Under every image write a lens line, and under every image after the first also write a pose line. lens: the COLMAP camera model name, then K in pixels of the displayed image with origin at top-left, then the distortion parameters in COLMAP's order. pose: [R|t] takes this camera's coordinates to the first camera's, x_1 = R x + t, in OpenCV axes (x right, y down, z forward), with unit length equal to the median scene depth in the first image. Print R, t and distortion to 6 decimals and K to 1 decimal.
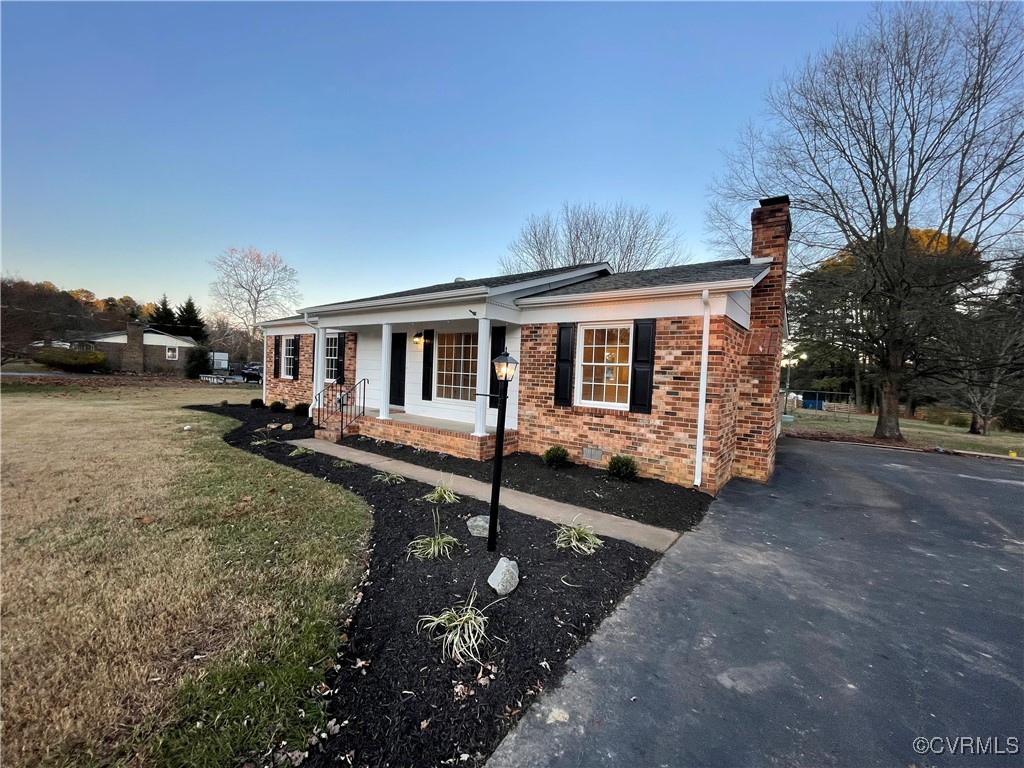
lens RADIAL K [[412.5, 0, 512.4], [0, 412.5, 381.6], [0, 0, 1]] dist [-0.004350, 0.001223]
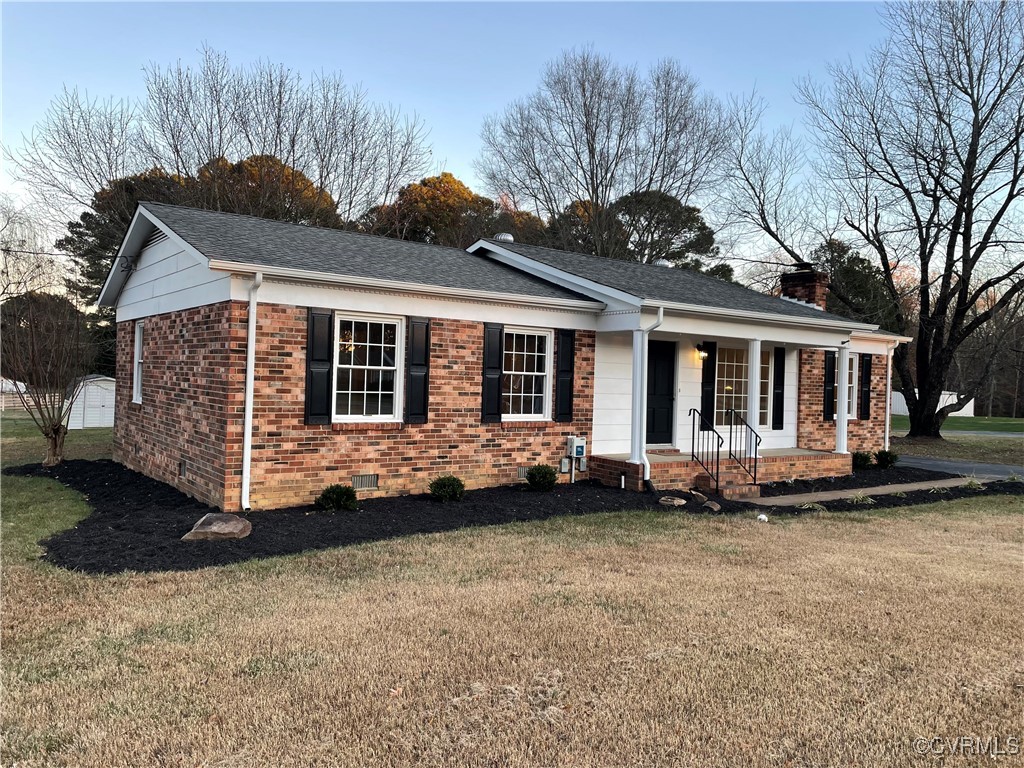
lens RADIAL K [[766.2, 0, 509.5], [0, 766.2, 375.6], [0, 0, 1]] dist [0.058702, -0.058032]
pose [[0.291335, -0.033383, 0.956038, -2.253669], [-0.001603, 0.999372, 0.035385, -0.146430], [-0.956620, -0.011842, 0.291099, 1.216492]]
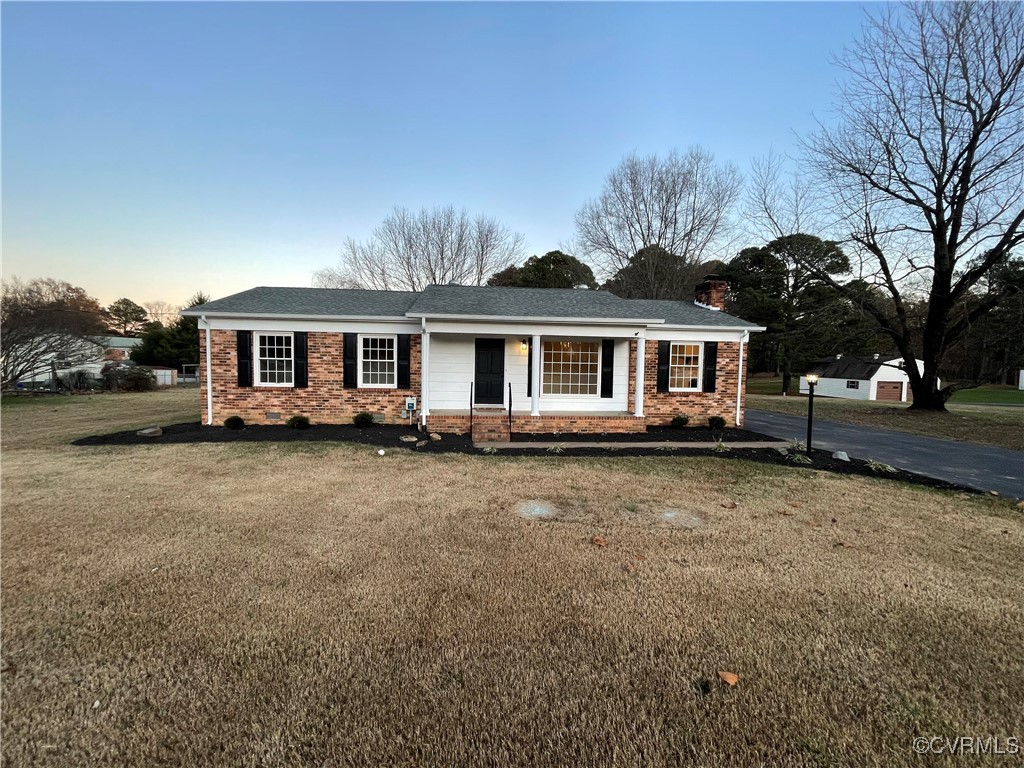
lens RADIAL K [[412.5, 0, 510.8], [0, 412.5, 383.2], [0, 0, 1]] dist [-0.004350, 0.001223]
pose [[0.736534, -0.068530, 0.672920, -1.380548], [0.028179, 0.997099, 0.070701, -0.105200], [-0.675813, -0.033111, 0.736329, 0.211477]]
